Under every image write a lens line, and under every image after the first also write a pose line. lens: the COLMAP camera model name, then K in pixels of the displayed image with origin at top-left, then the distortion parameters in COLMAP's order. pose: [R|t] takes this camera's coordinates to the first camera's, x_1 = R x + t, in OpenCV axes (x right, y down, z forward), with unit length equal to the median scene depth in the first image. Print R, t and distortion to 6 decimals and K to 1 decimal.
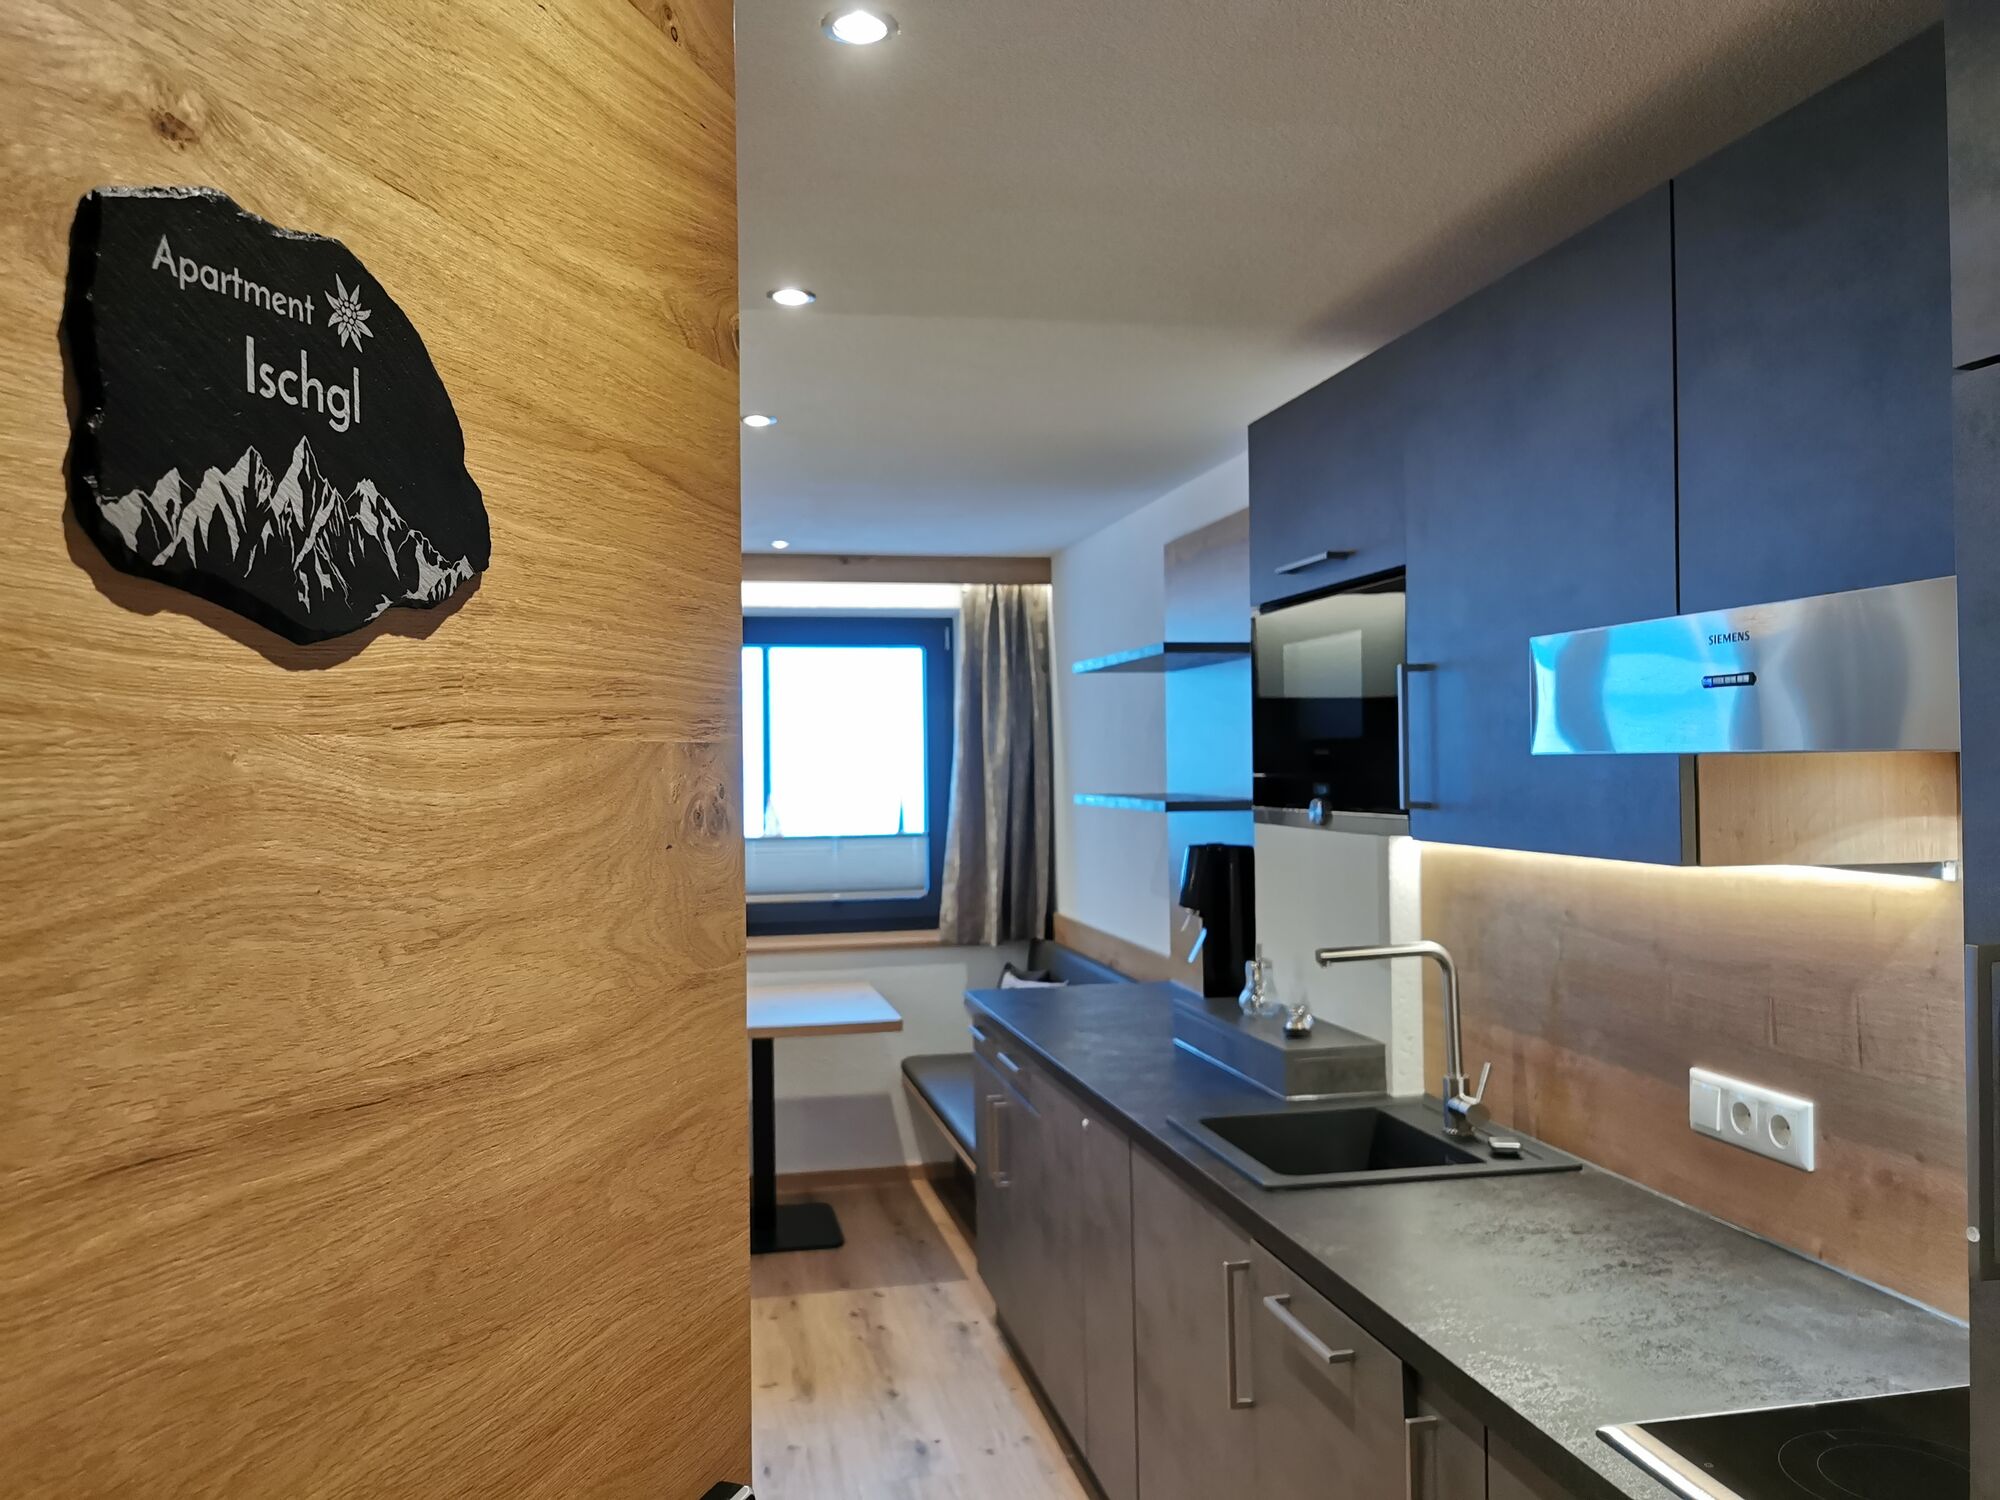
lens RADIAL K [[1590.9, 0, 1009.0], [0, 1590.9, 739.2], [0, 0, 1]] dist [0.036812, -0.024880]
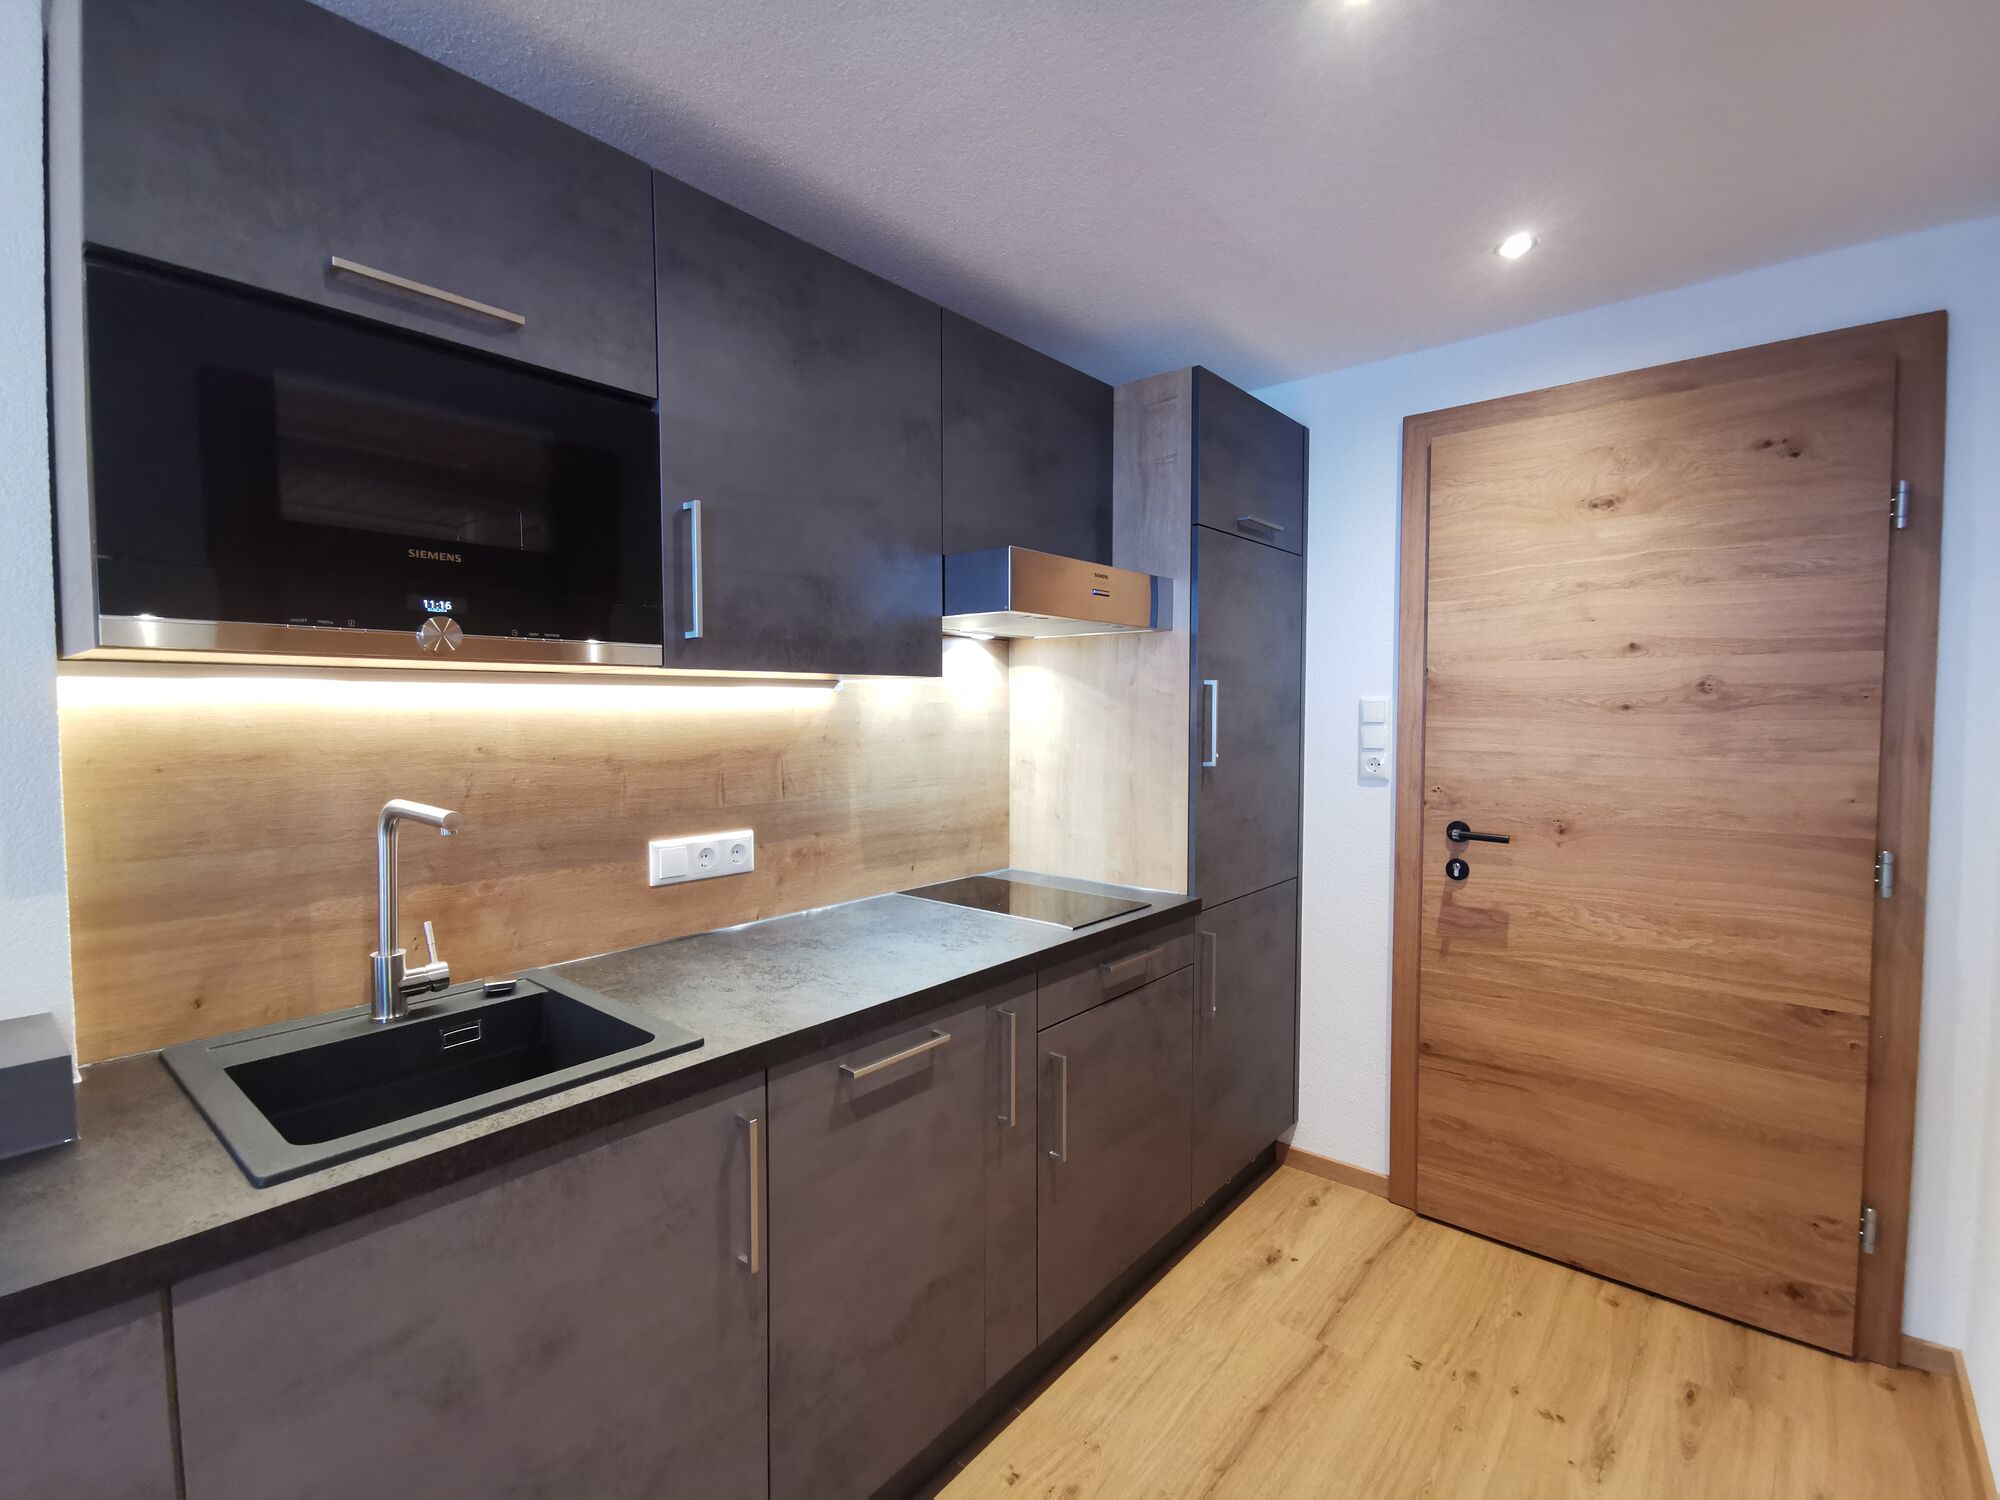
lens RADIAL K [[916.5, 0, 983.3], [0, 916.5, 749.9], [0, 0, 1]] dist [0.017119, -0.011772]
pose [[-0.602382, -0.015986, 0.798048, -0.300814], [0.004750, 0.999710, 0.023611, 0.089810], [-0.798194, 0.018013, -0.602131, 1.020750]]
